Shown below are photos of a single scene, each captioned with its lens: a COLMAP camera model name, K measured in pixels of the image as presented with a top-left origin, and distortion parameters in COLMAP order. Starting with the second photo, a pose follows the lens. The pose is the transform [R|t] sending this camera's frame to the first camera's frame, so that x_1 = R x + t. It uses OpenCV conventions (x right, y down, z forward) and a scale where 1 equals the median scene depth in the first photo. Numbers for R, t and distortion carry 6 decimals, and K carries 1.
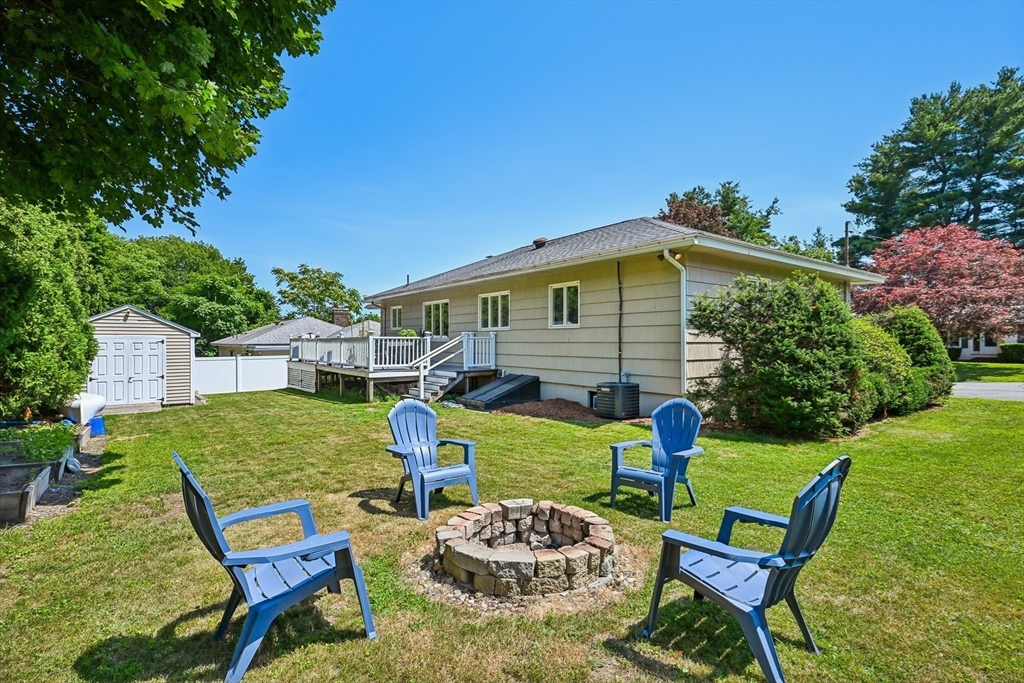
lens RADIAL K [[497.6, 0, 513.1], [0, 497.6, 341.9], [0, 0, 1]] dist [0.001332, 0.000083]
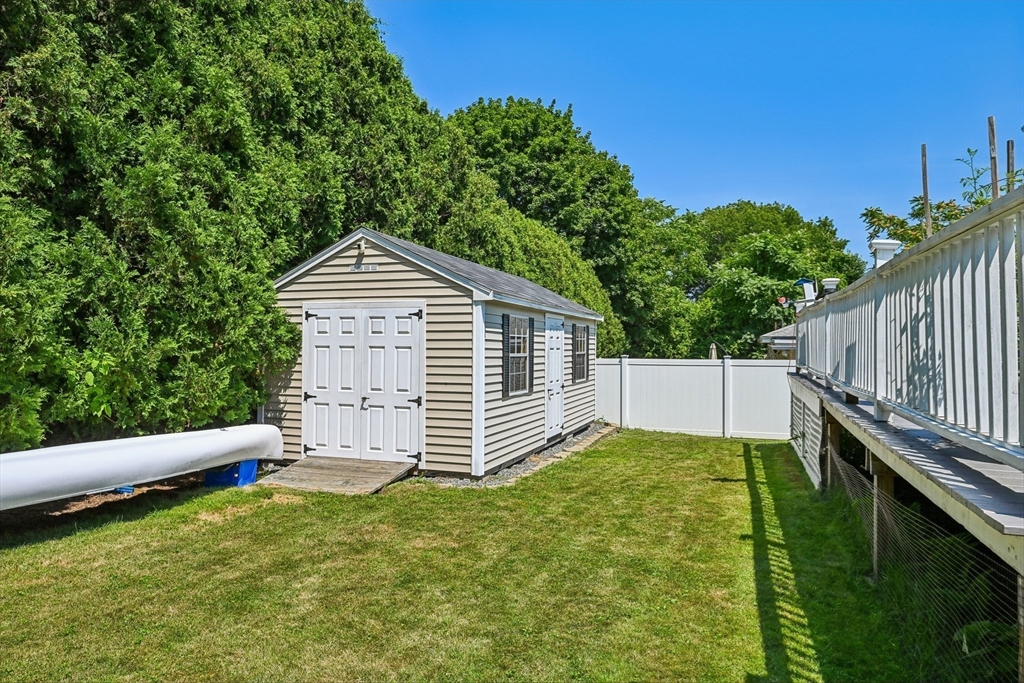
lens RADIAL K [[647.2, 0, 518.5], [0, 647.2, 343.6], [0, 0, 1]] dist [0.006527, -0.002079]
pose [[0.553484, 0.003826, -0.832851, -0.187923], [-0.004683, 0.999988, 0.001482, 0.019157], [0.832847, 0.003080, 0.553495, 0.658744]]
